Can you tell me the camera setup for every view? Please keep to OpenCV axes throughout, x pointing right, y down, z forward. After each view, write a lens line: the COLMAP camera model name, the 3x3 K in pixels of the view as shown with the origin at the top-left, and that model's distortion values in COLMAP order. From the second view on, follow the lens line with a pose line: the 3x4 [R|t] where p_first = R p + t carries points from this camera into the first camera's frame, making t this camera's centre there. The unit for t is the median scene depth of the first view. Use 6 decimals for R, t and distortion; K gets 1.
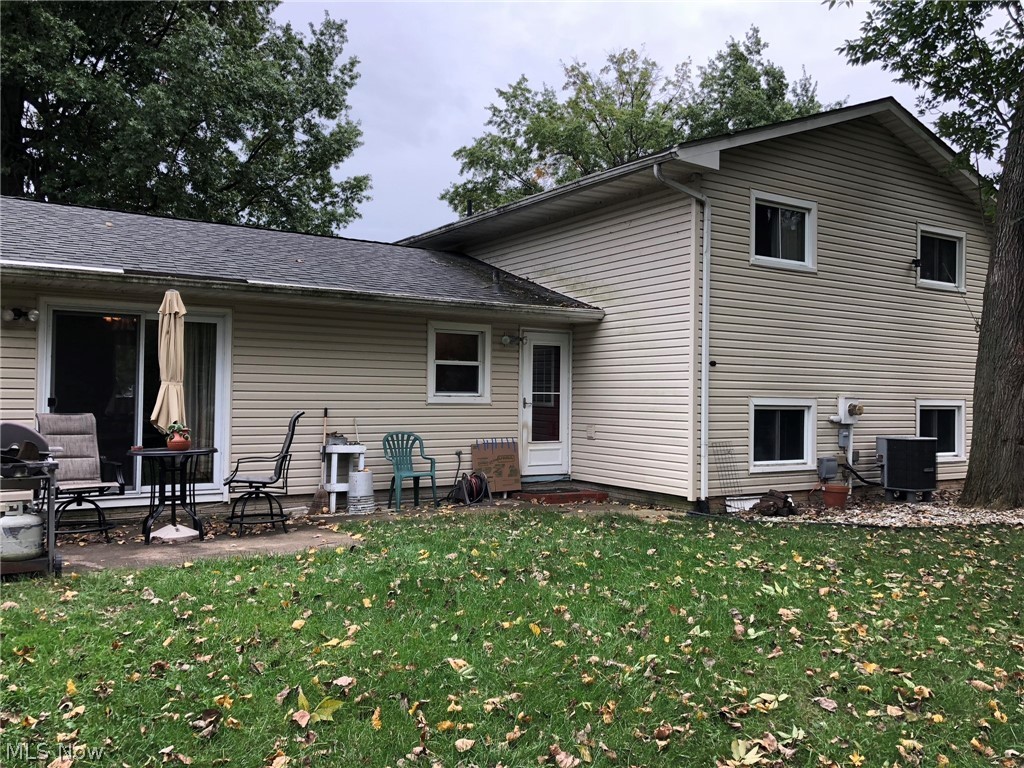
lens RADIAL K [[828.3, 0, 509.3], [0, 828.3, 386.3], [0, 0, 1]] dist [0.043500, -0.032978]
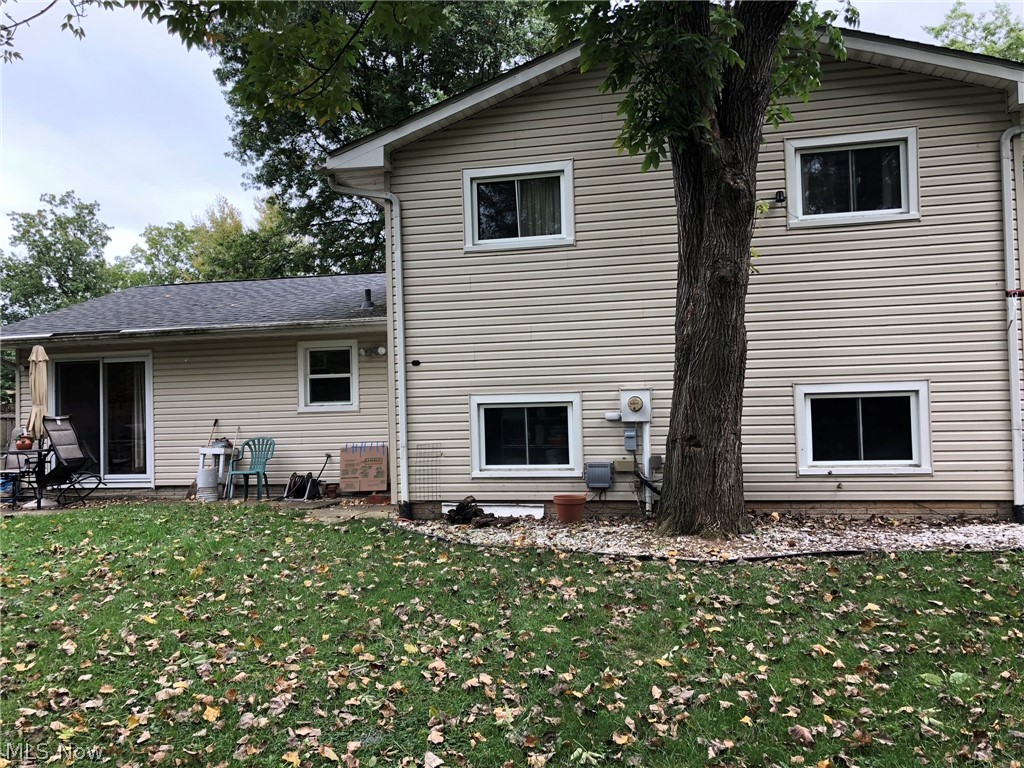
lens RADIAL K [[828.3, 0, 510.2], [0, 828.3, 381.9], [0, 0, 1]] dist [0.043500, -0.032978]
pose [[0.722335, -0.056061, -0.689267, 0.906224], [0.045868, 0.998398, -0.033136, 0.029118], [0.690020, -0.007680, 0.723749, 0.351095]]
